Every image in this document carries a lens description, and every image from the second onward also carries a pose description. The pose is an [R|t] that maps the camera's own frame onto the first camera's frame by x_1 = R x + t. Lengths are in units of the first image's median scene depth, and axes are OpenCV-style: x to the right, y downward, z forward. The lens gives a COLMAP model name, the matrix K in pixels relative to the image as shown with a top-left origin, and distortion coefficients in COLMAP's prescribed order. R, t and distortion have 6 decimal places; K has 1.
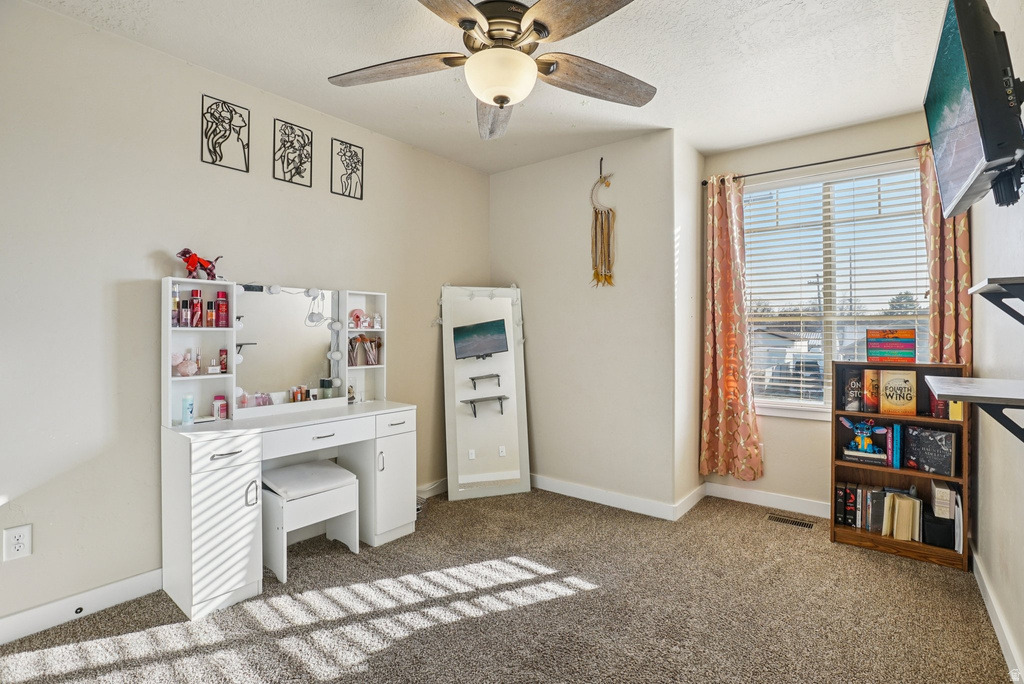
lens RADIAL K [[473.4, 0, 518.3], [0, 473.4, 326.8], [0, 0, 1]] dist [-0.049505, 0.016656]
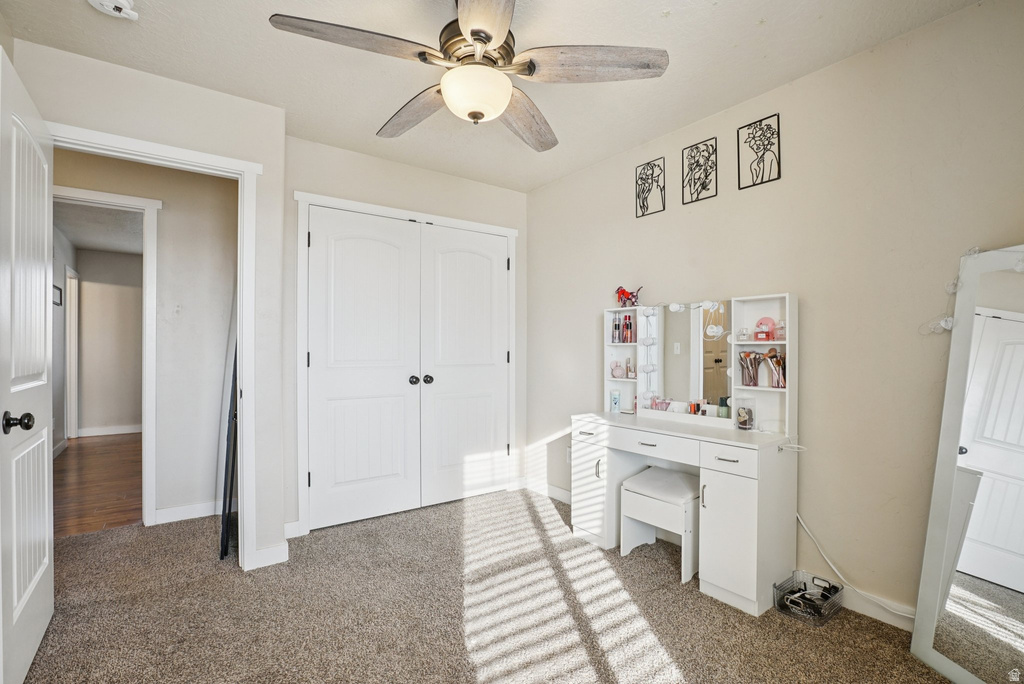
lens RADIAL K [[473.4, 0, 505.5], [0, 473.4, 347.2], [0, 0, 1]] dist [-0.049505, 0.016656]
pose [[-0.282159, -0.000904, -0.959367, 0.716272], [0.010686, 0.999935, -0.004085, 0.015571], [0.959308, -0.011404, -0.282131, 1.013115]]
